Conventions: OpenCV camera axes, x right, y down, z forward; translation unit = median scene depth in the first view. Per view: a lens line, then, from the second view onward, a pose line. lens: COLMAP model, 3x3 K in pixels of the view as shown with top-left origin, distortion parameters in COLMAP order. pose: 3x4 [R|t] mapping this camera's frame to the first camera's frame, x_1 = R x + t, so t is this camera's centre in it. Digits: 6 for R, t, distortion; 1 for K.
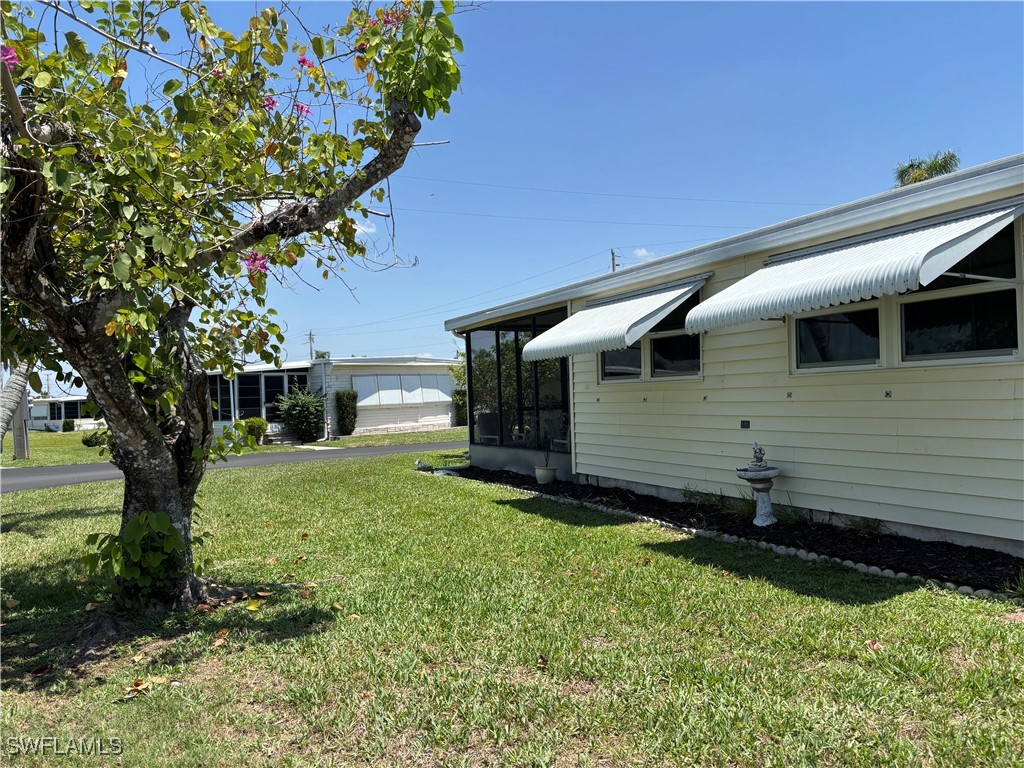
lens RADIAL K [[786.0, 0, 511.8], [0, 786.0, 385.8], [0, 0, 1]] dist [0.014178, 0.001324]
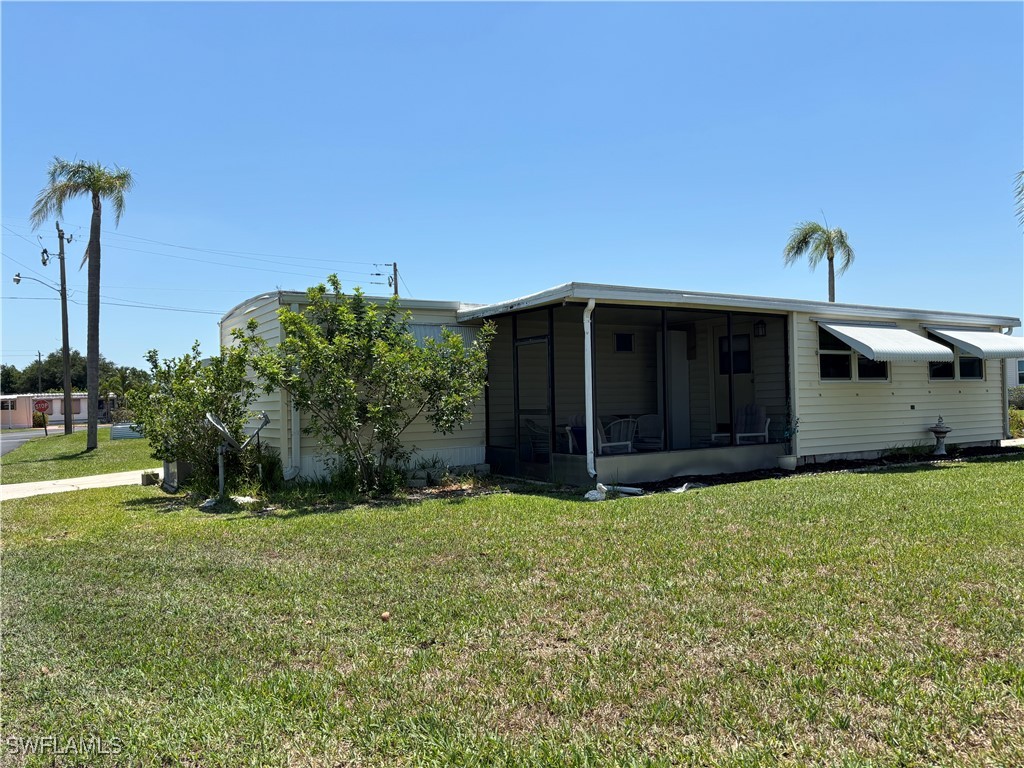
lens RADIAL K [[786.0, 0, 512.4], [0, 786.0, 383.4], [0, 0, 1]] dist [0.014178, 0.001324]
pose [[-0.114508, 0.053814, 0.991964, -1.395370], [0.009202, 0.998546, -0.053109, 0.078768], [-0.993380, 0.003047, -0.114837, 2.047467]]
